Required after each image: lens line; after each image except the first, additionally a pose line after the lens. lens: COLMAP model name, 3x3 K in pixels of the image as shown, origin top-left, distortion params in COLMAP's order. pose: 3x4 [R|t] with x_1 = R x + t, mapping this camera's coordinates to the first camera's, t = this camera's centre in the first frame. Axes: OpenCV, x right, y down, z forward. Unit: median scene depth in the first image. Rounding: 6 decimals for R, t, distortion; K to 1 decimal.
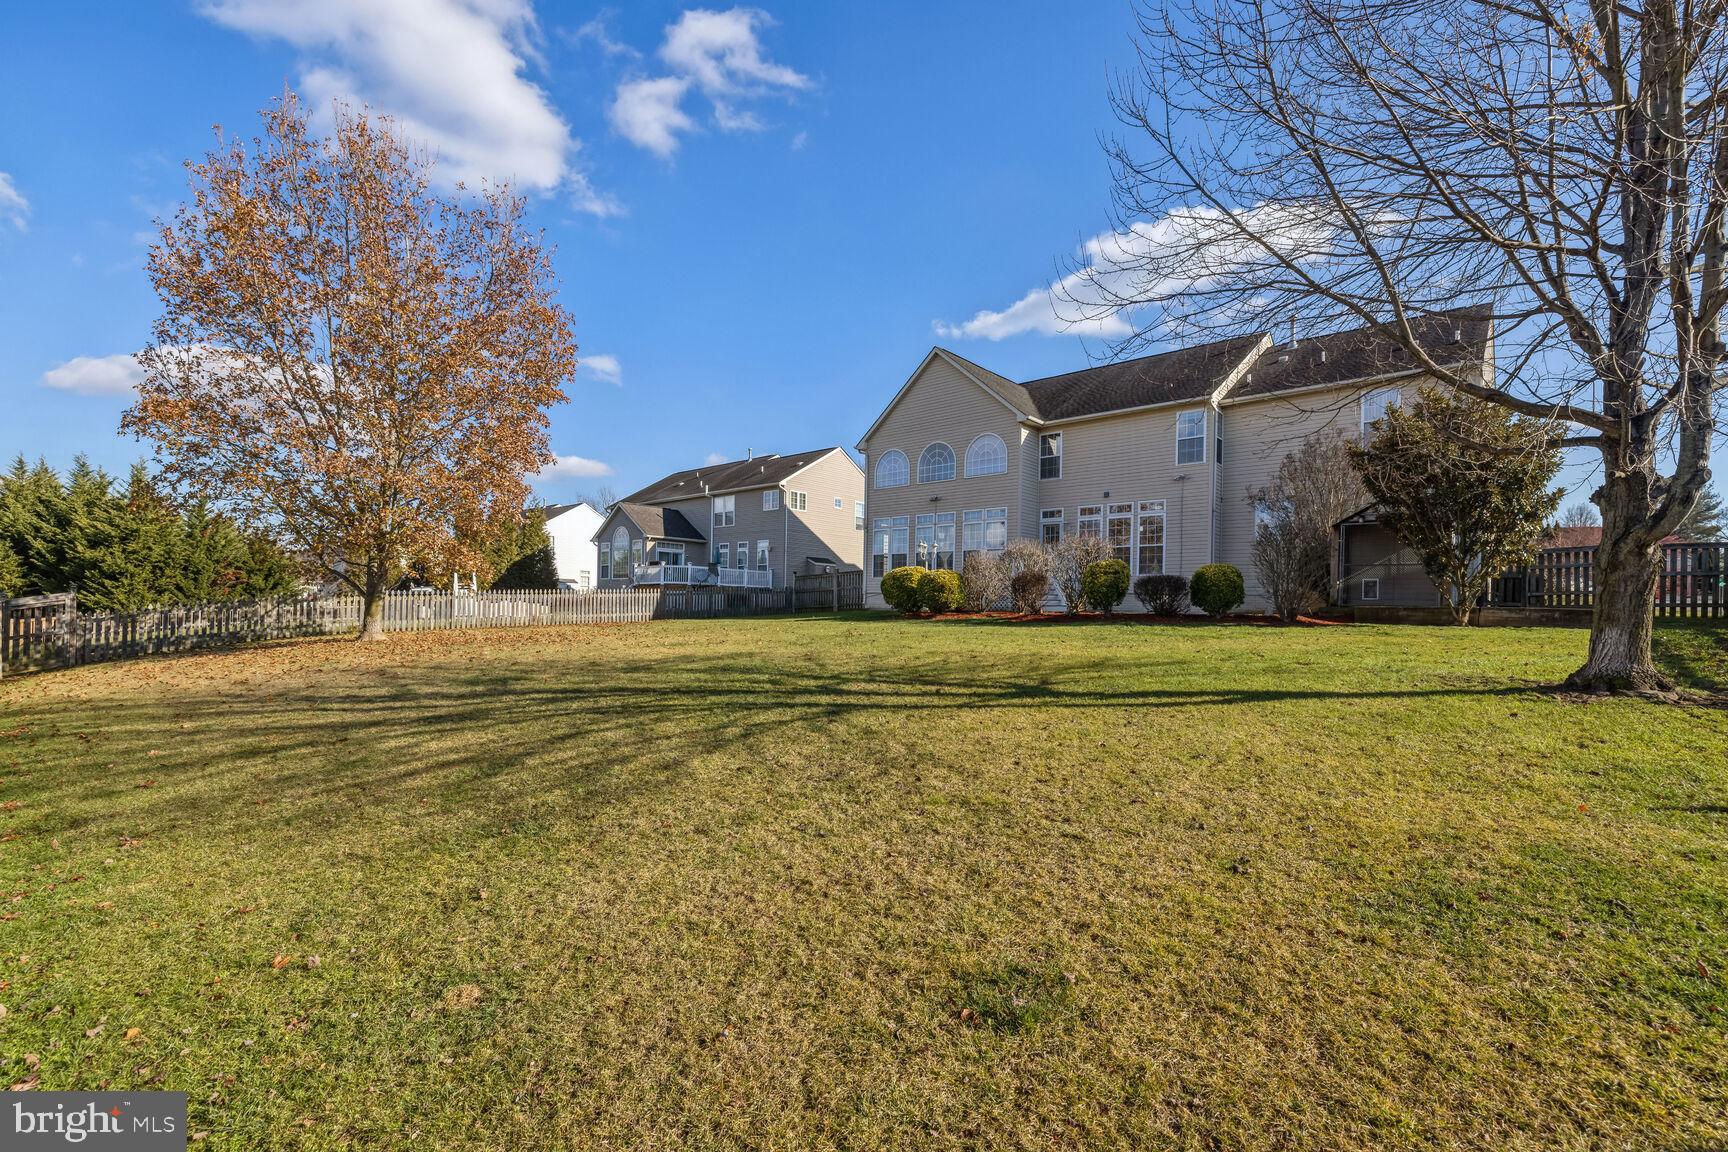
lens RADIAL K [[740.7, 0, 866.7], [0, 740.7, 592.1], [0, 0, 1]] dist [0.001067, 0.000067]
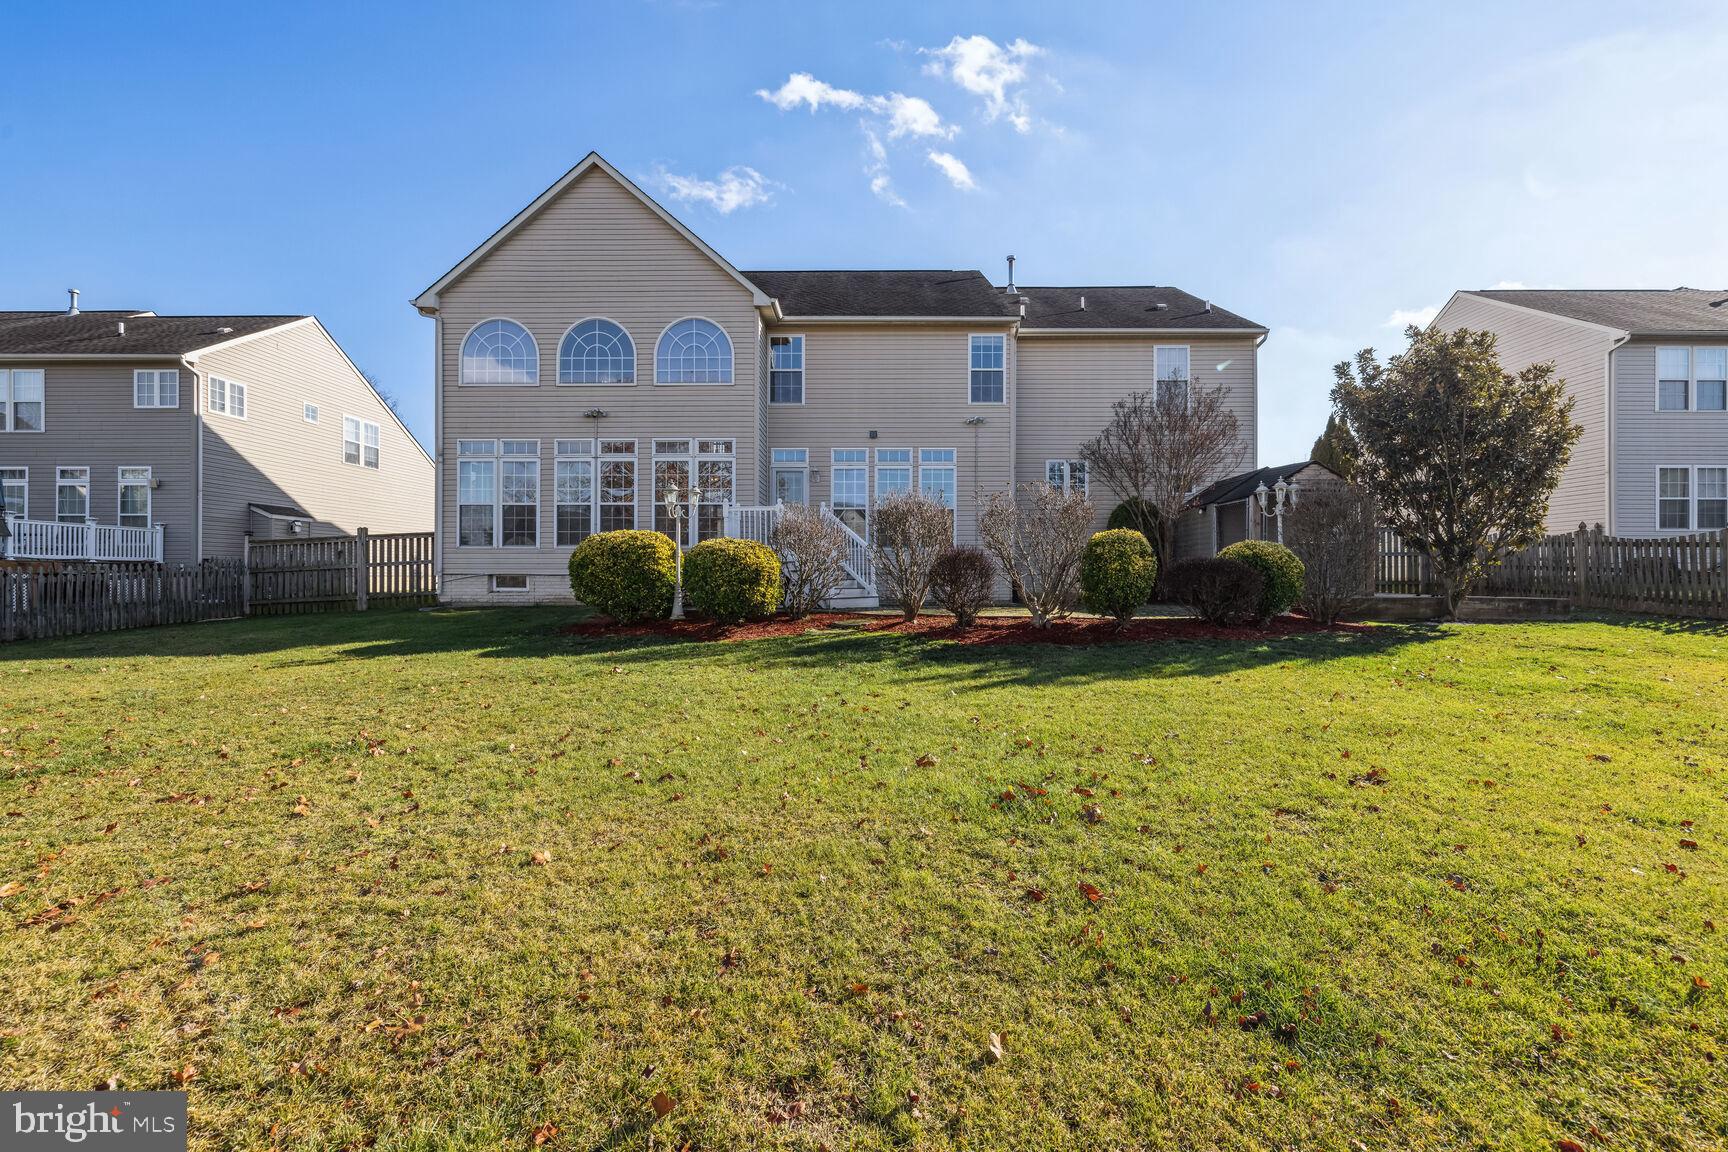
lens RADIAL K [[740.7, 0, 866.7], [0, 740.7, 592.1], [0, 0, 1]] dist [0.001067, 0.000067]
pose [[0.762155, -0.029451, 0.646725, -0.135118], [-0.002185, 0.998842, 0.048060, -0.014399], [-0.647391, -0.038042, 0.761208, 0.425360]]
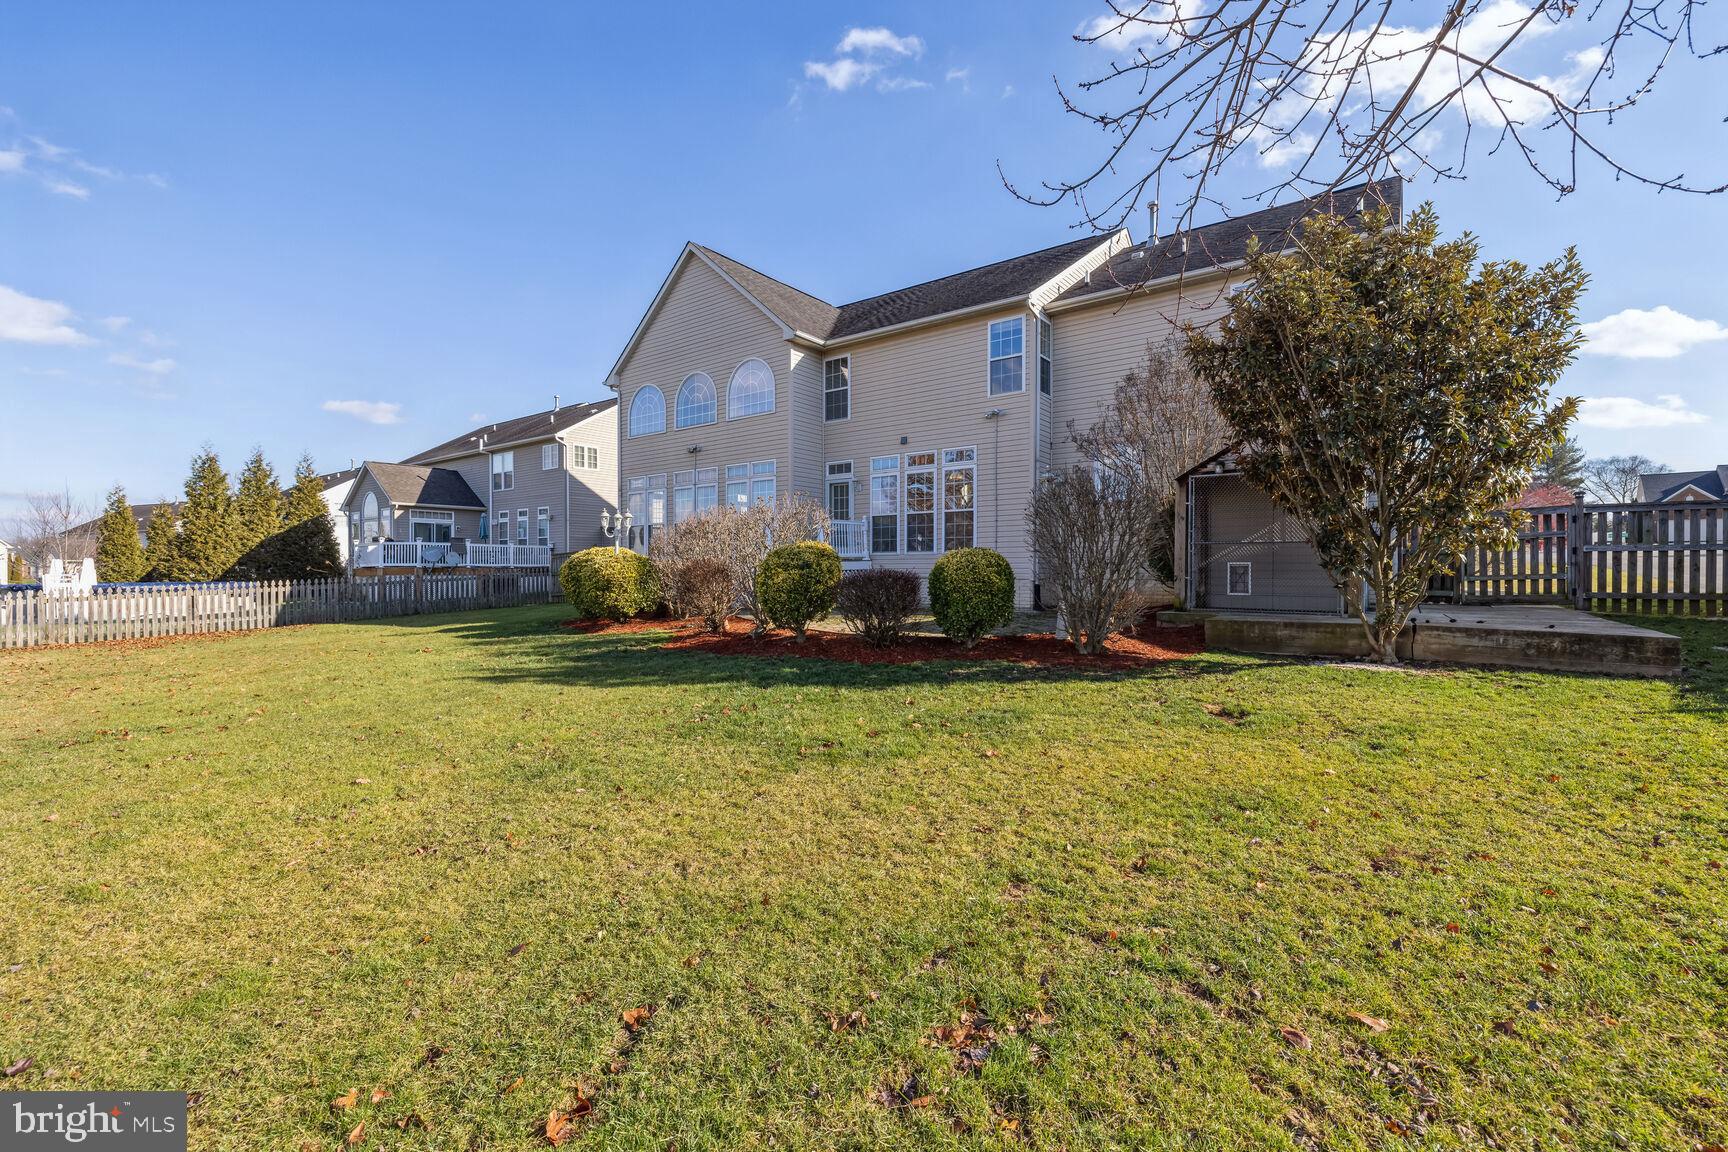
lens RADIAL K [[727.2, 0, 864.0], [0, 727.2, 576.0], [0, 0, 1]] dist [0.002192, 0.000166]
pose [[0.996423, -0.021549, 0.081710, 0.207965], [0.018842, 0.999253, 0.033754, -0.022804], [-0.082377, -0.032093, 0.996084, 0.272910]]
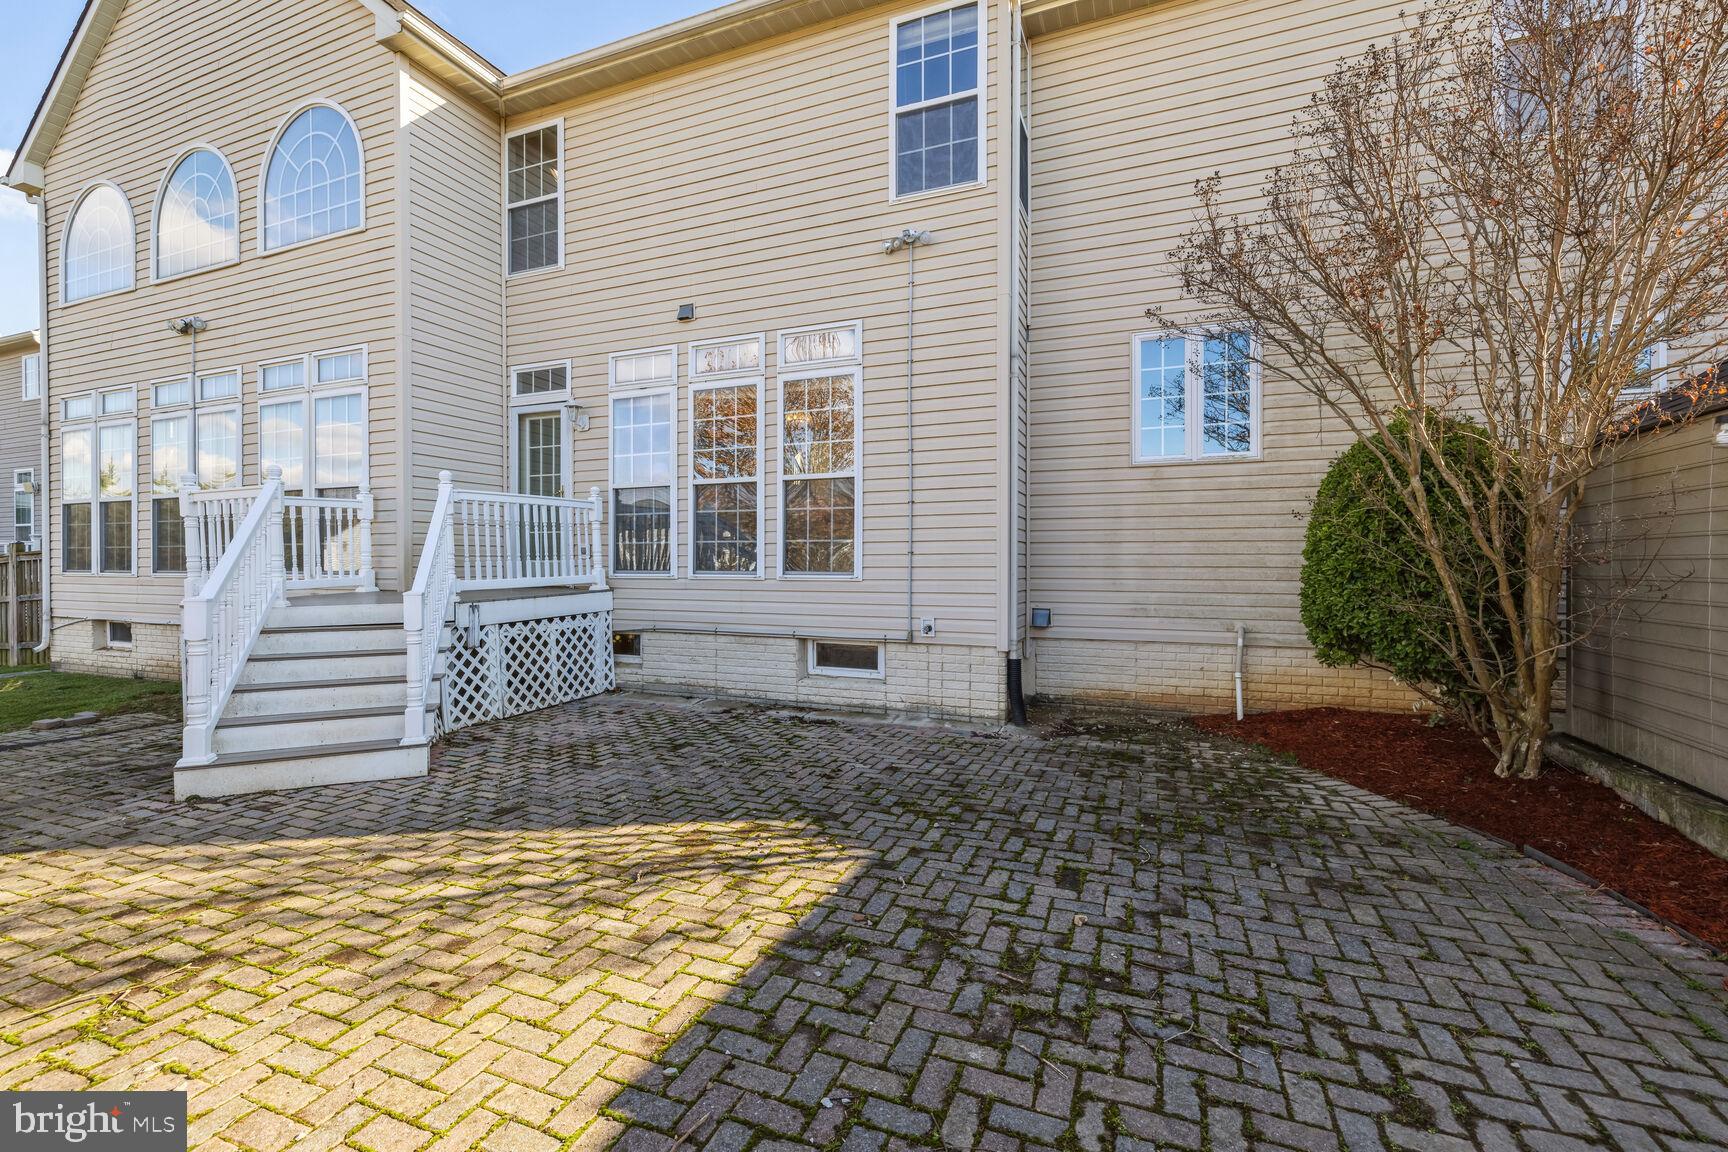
lens RADIAL K [[727.2, 0, 864.0], [0, 727.2, 576.0], [0, 0, 1]] dist [0.002192, 0.000166]
pose [[0.944640, -0.025755, 0.327097, 0.270538], [0.010436, 0.998769, 0.048503, -0.033514], [-0.327943, -0.042405, 0.943745, 0.635168]]
